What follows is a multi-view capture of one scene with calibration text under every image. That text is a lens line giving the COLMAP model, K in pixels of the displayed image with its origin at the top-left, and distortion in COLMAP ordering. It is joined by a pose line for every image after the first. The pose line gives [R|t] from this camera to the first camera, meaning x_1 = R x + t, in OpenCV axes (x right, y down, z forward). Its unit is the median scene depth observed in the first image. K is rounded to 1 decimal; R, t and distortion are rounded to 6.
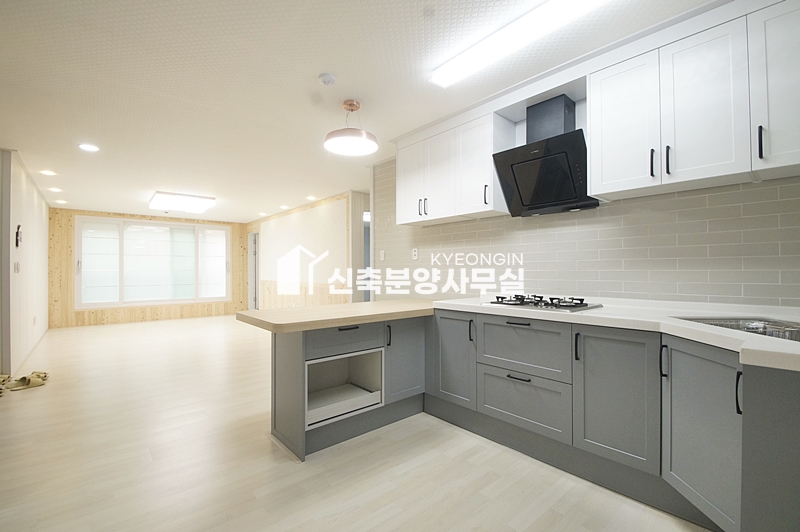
lens RADIAL K [[359.5, 0, 393.4], [0, 359.5, 268.1], [0, 0, 1]] dist [0.004507, -0.012063]
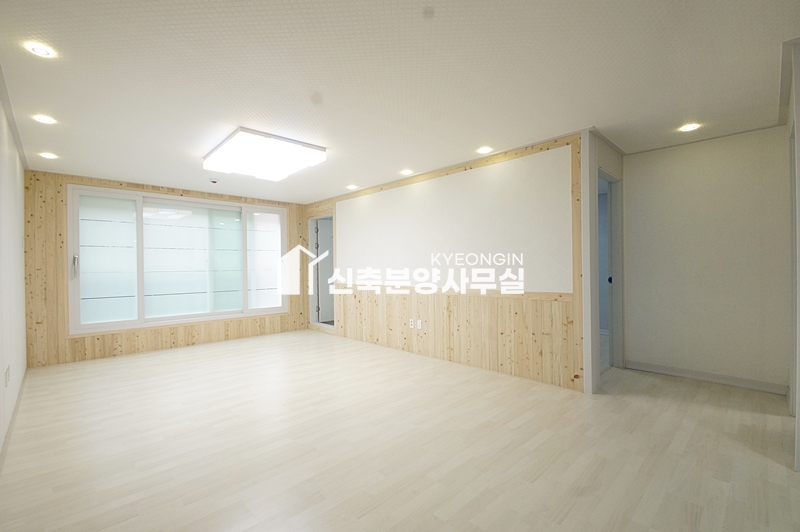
lens RADIAL K [[359.5, 0, 392.5], [0, 359.5, 268.0], [0, 0, 1]] dist [0.004507, -0.012063]
pose [[0.998489, -0.008313, 0.054316, -0.337070], [0.007841, 0.999930, 0.008896, -0.002639], [-0.054386, -0.008457, 0.998484, 0.324416]]
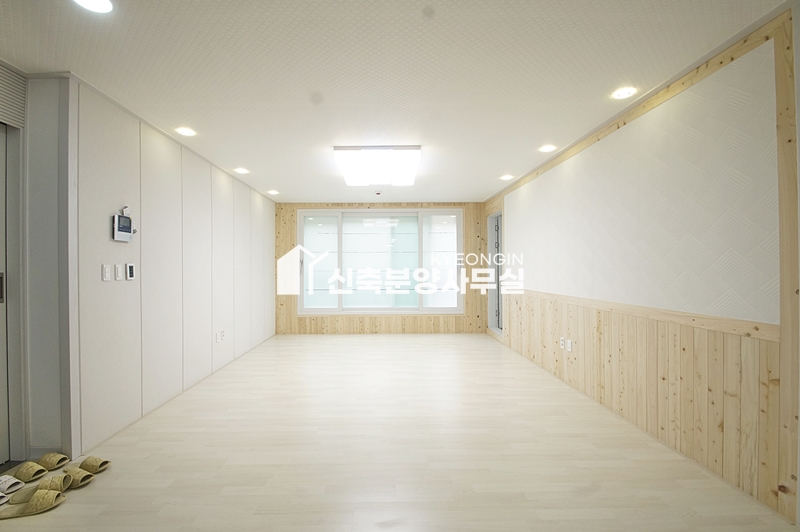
lens RADIAL K [[359.5, 0, 378.8], [0, 359.5, 268.2], [0, 0, 1]] dist [0.004507, -0.012063]
pose [[0.760452, -0.000943, -0.649394, -0.142691], [0.006166, 0.999964, 0.005770, -0.004677], [0.649365, -0.008392, 0.760431, 0.420751]]
